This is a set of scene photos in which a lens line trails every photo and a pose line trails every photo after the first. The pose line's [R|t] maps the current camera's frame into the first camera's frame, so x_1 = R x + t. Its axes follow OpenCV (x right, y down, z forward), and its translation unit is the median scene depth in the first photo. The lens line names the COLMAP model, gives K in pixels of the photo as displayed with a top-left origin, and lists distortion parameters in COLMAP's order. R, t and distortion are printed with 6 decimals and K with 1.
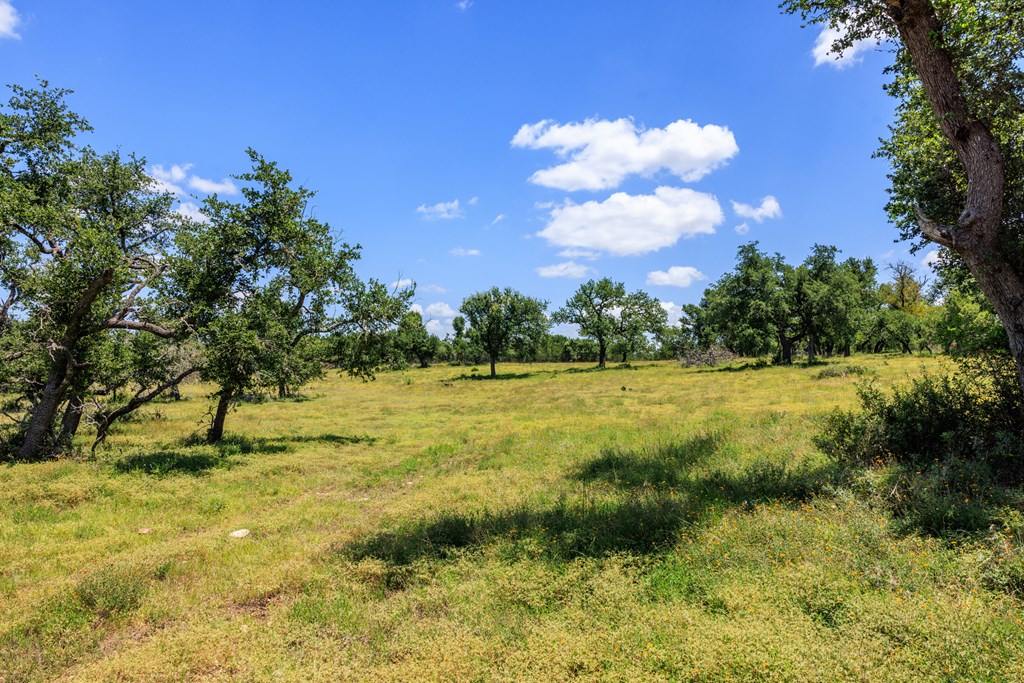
lens RADIAL K [[650.3, 0, 537.6], [0, 650.3, 338.4], [0, 0, 1]] dist [-0.010991, 0.006972]
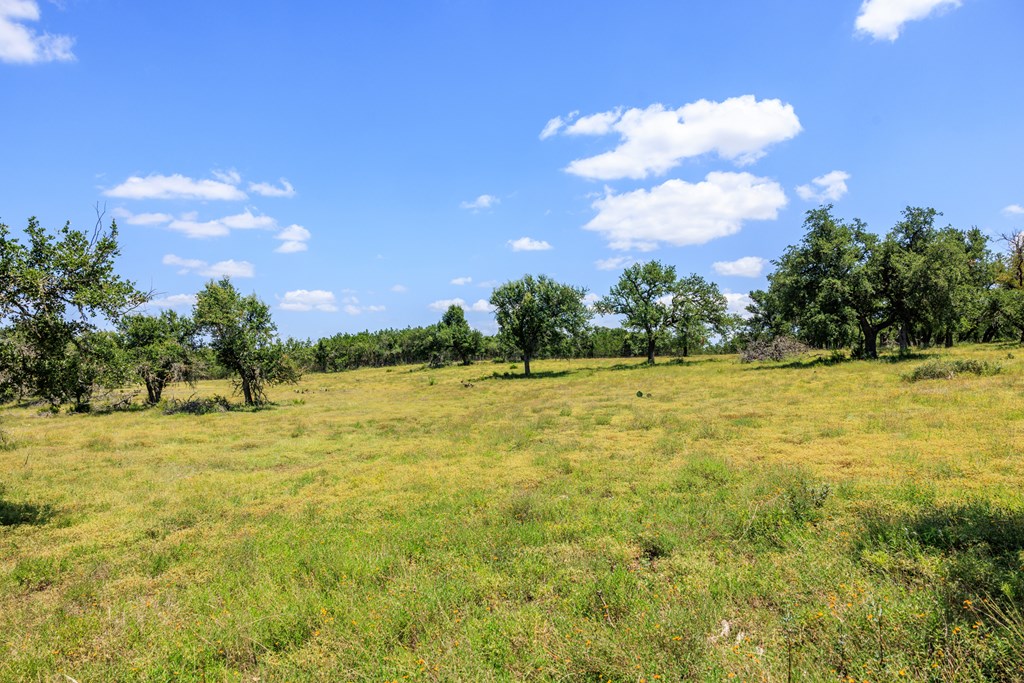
lens RADIAL K [[650.3, 0, 537.6], [0, 650.3, 338.4], [0, 0, 1]] dist [-0.010991, 0.006972]
pose [[0.993142, -0.015419, -0.115892, 0.050321], [0.016306, 0.999845, 0.006704, 0.002720], [0.115771, -0.008548, 0.993239, 0.115947]]
